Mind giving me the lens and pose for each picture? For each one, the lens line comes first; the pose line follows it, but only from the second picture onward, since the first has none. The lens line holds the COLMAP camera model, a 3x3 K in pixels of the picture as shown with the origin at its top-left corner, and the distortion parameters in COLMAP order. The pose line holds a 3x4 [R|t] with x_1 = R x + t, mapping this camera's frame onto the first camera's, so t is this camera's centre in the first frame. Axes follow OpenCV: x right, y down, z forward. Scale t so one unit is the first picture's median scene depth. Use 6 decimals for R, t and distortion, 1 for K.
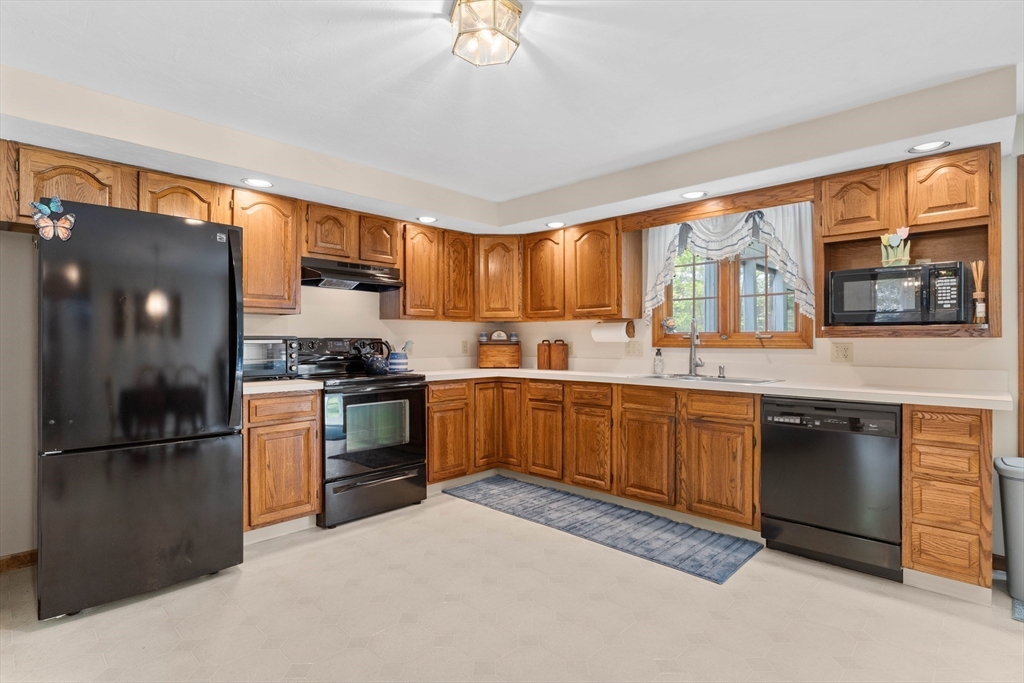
lens RADIAL K [[507.2, 0, 511.5], [0, 507.2, 337.6], [0, 0, 1]] dist [-0.002499, -0.000205]
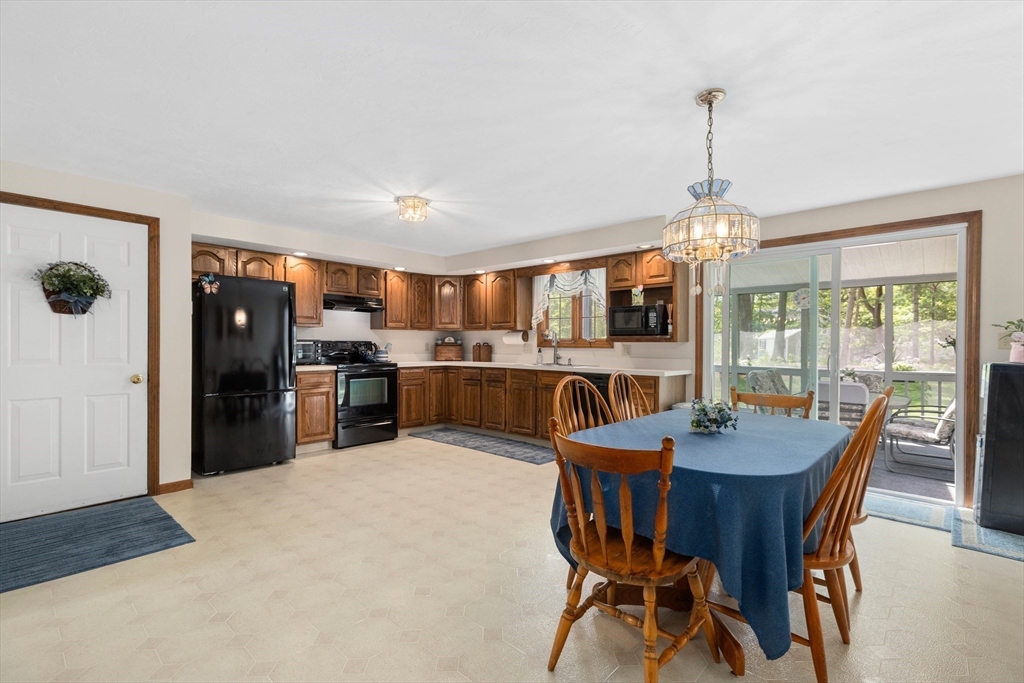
lens RADIAL K [[460.7, 0, 512.0], [0, 460.7, 341.5], [0, 0, 1]] dist [0.001902, -0.000057]
pose [[0.999499, 0.004713, 0.031309, 0.156466], [-0.004740, 0.999988, 0.000770, -0.001093], [-0.031305, -0.000918, 0.999509, -0.517242]]
